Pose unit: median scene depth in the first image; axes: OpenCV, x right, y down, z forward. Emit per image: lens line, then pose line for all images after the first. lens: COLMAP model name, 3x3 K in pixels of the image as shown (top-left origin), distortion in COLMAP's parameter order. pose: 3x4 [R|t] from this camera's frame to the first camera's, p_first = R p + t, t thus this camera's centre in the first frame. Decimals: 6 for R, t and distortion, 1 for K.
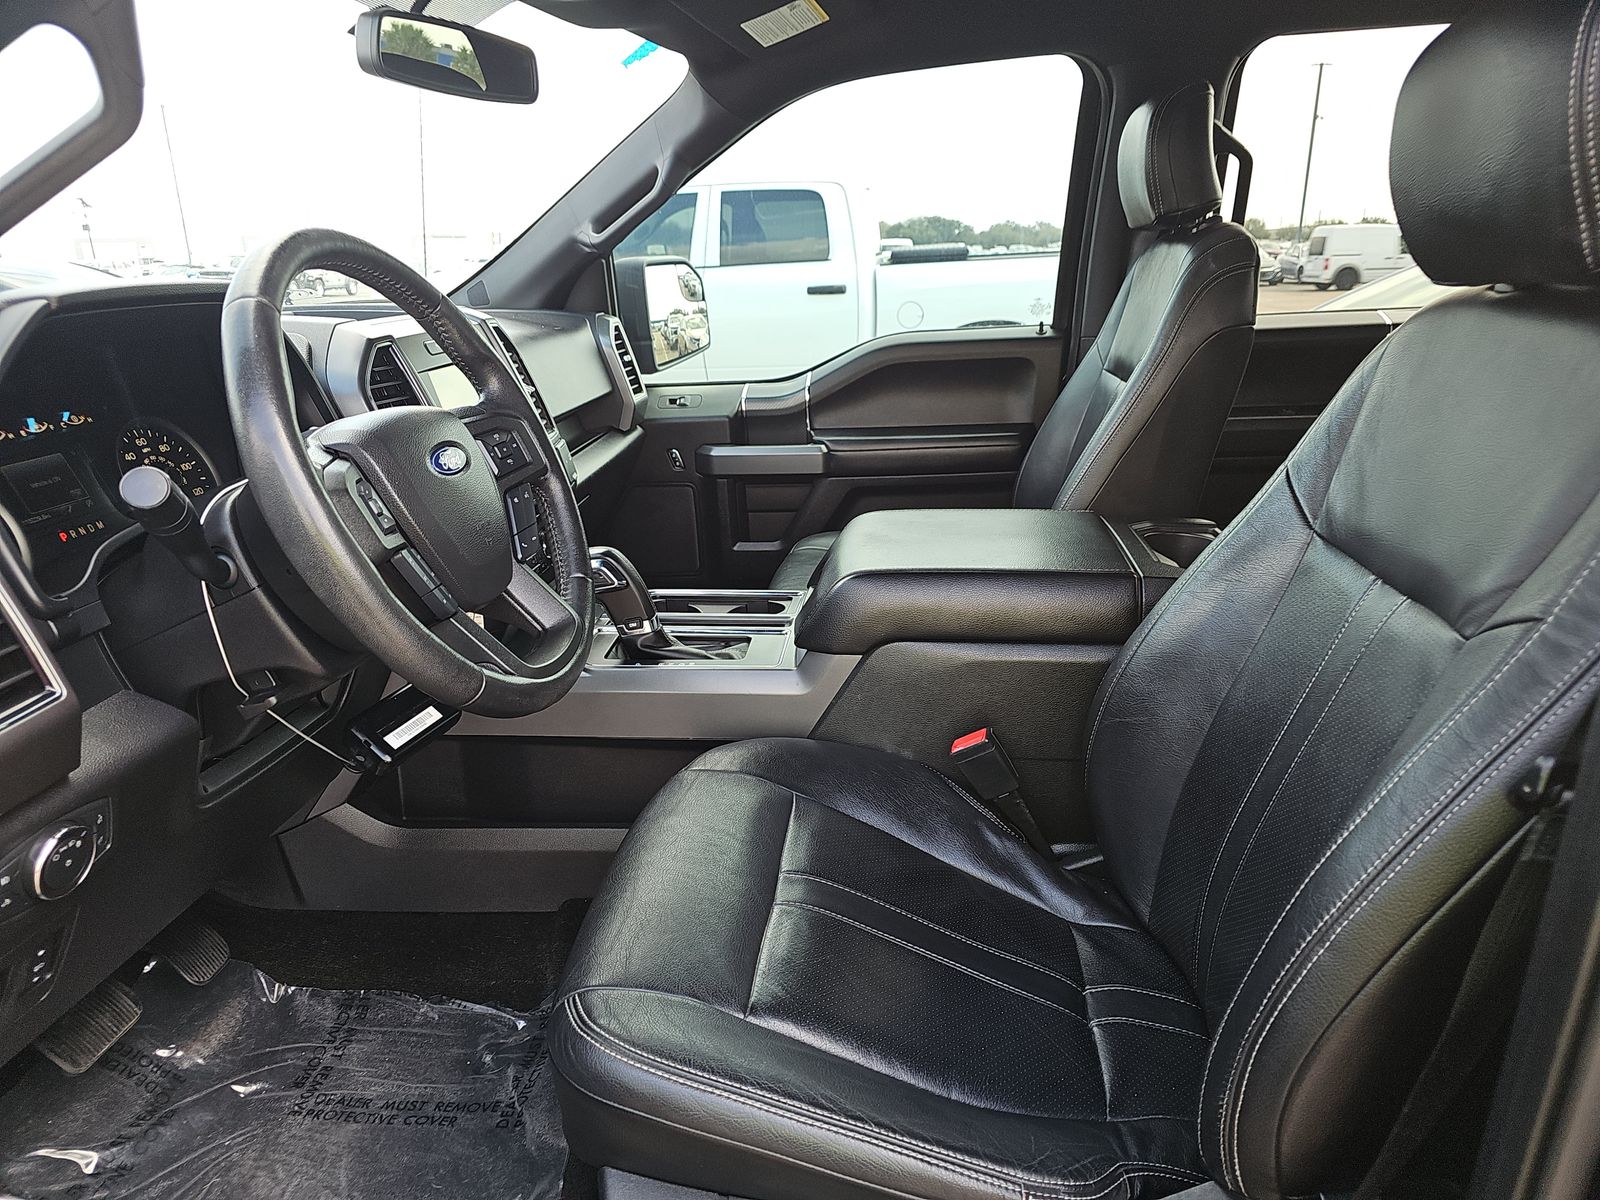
lens RADIAL K [[1074.1, 0, 803.9], [0, 1074.1, 615.3], [0, 0, 1]] dist [0.034462, -0.028807]
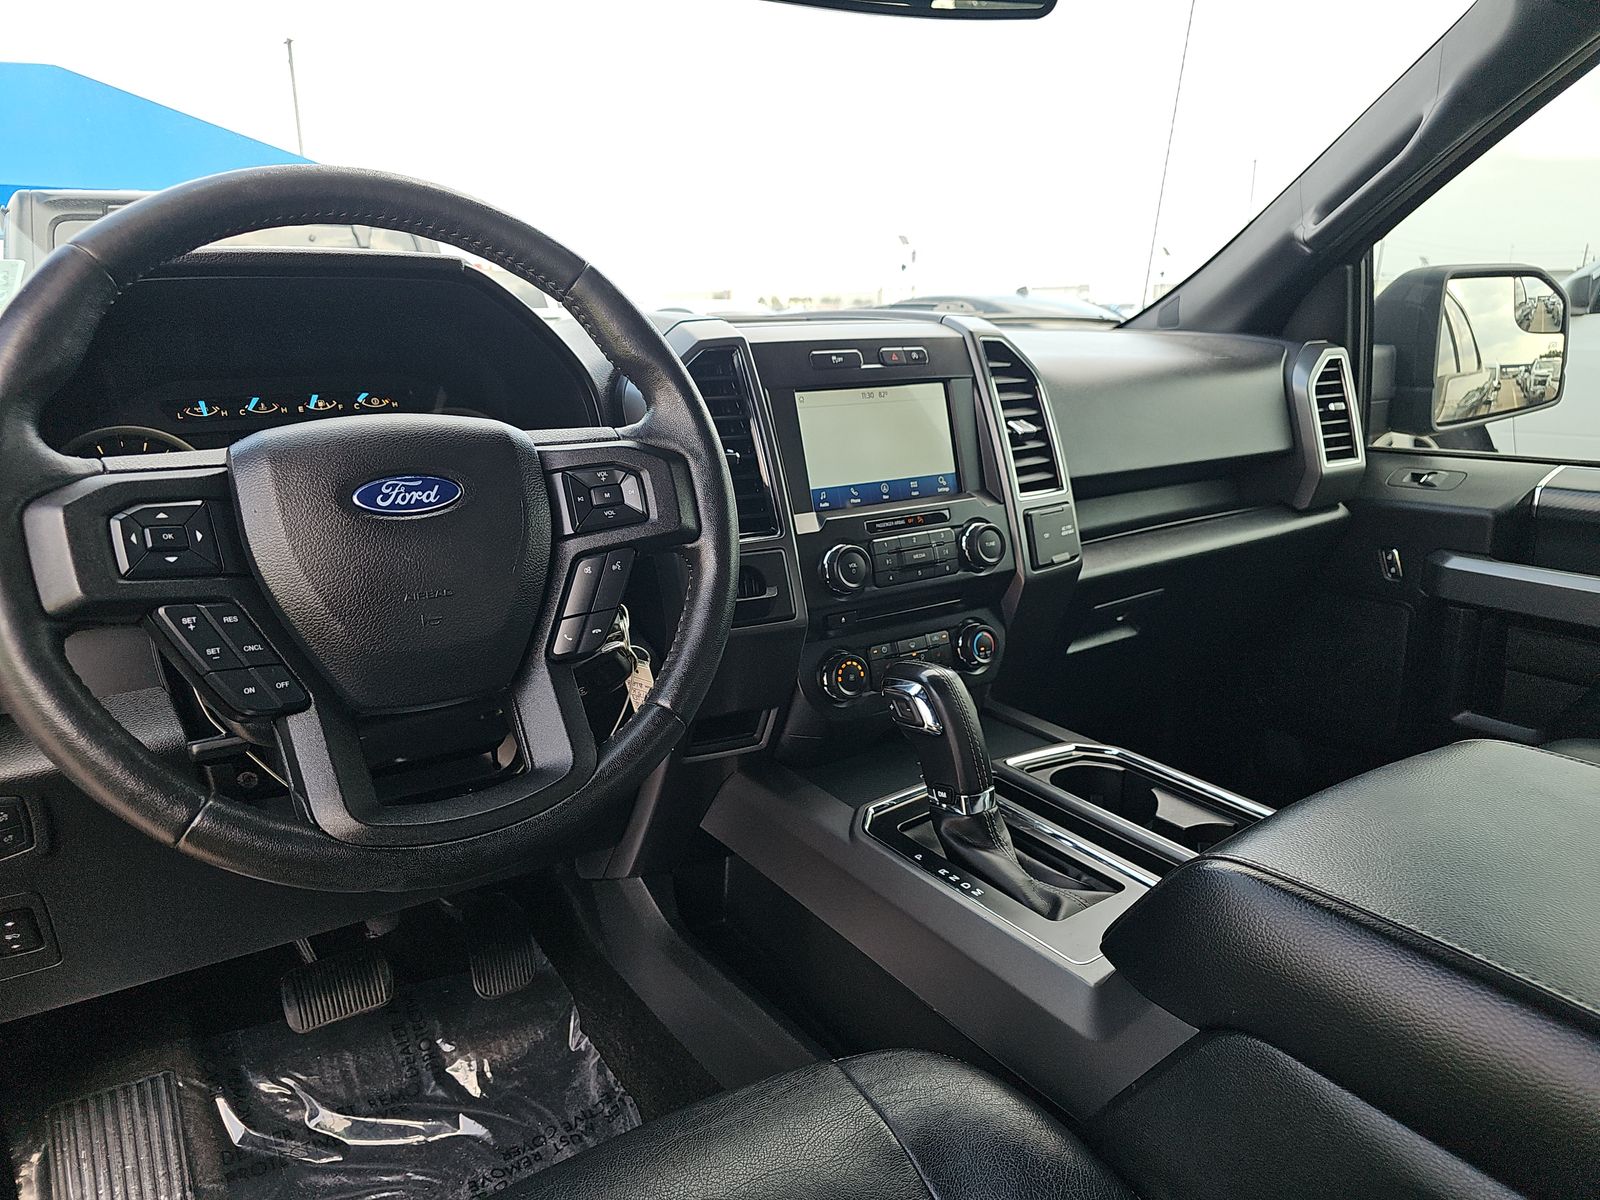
lens RADIAL K [[1074.1, 0, 801.6], [0, 1074.1, 614.0], [0, 0, 1]] dist [0.034462, -0.028807]
pose [[0.642300, 0.222561, -0.733428, 0.165511], [-0.249721, 0.965465, 0.074279, -0.084905], [0.724631, 0.135443, 0.675696, 0.335461]]
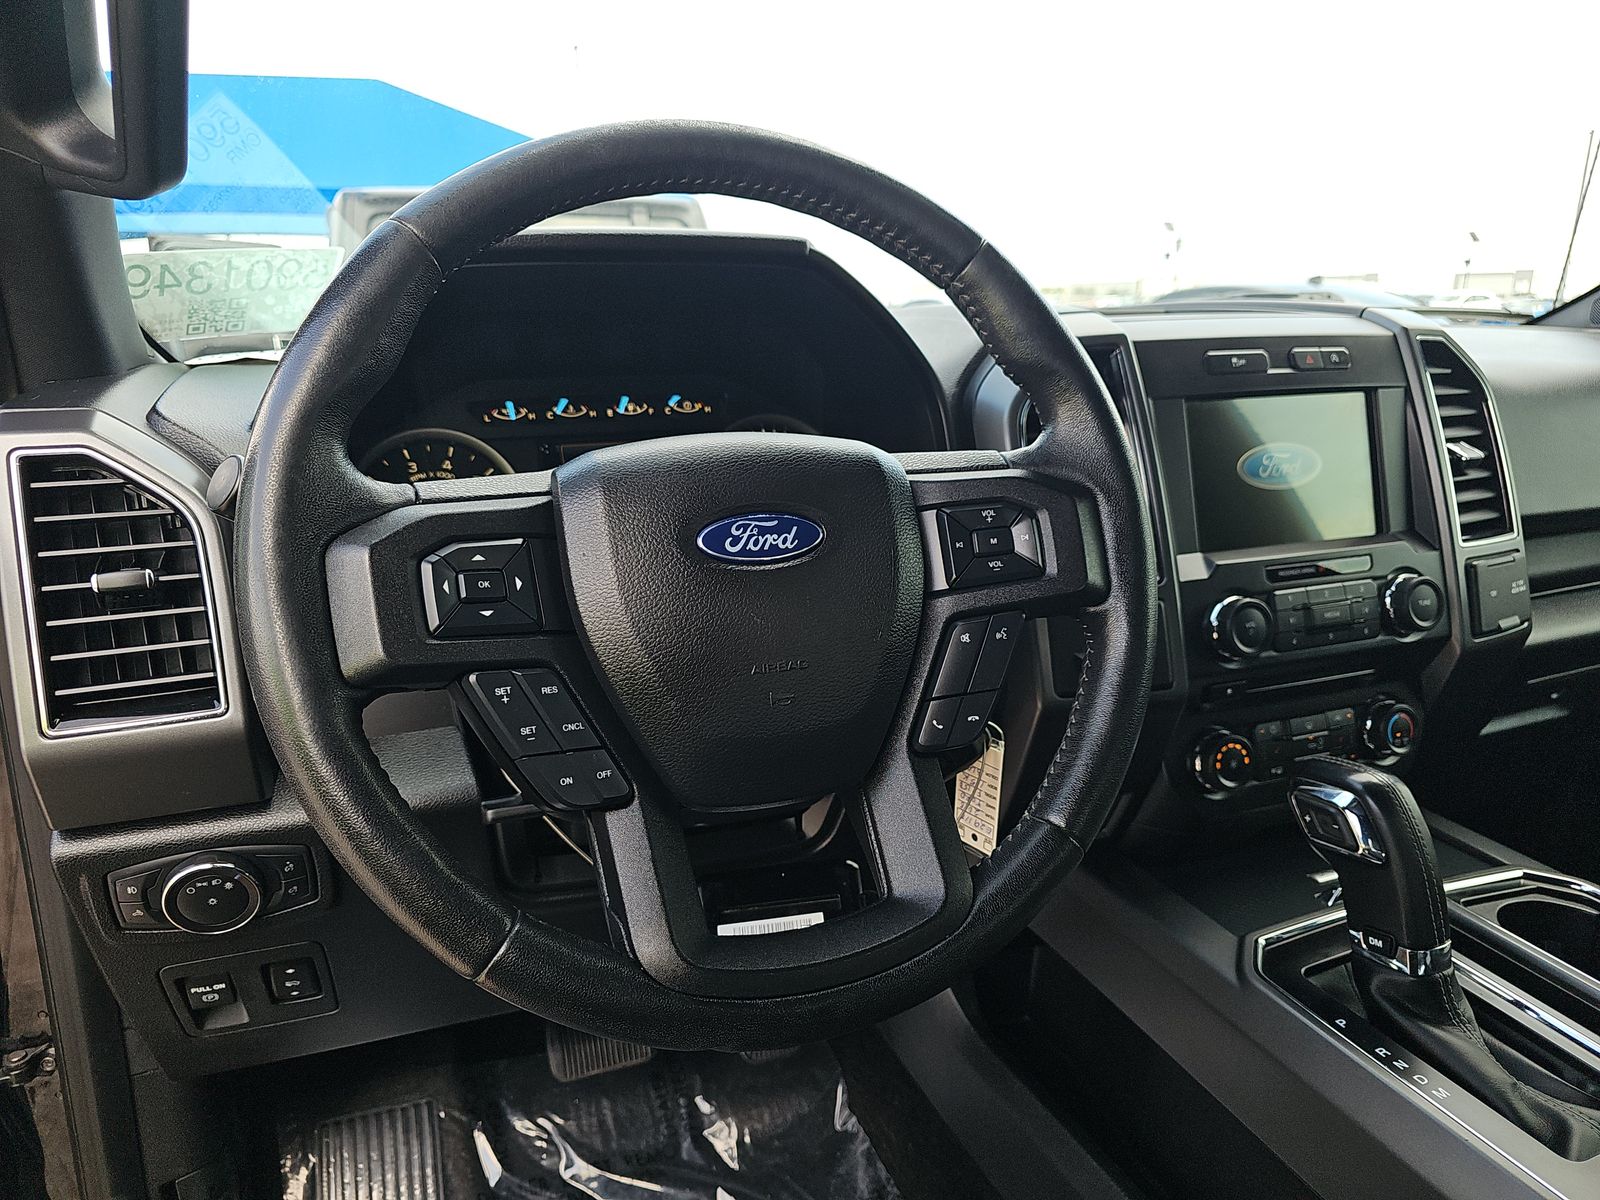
lens RADIAL K [[1074.1, 0, 800.4], [0, 1074.1, 620.5], [0, 0, 1]] dist [0.034462, -0.028807]
pose [[0.461567, 0.267047, -0.845956, 0.067391], [-0.287497, 0.947176, 0.142136, -0.086006], [0.839227, 0.177605, 0.513960, 0.345211]]
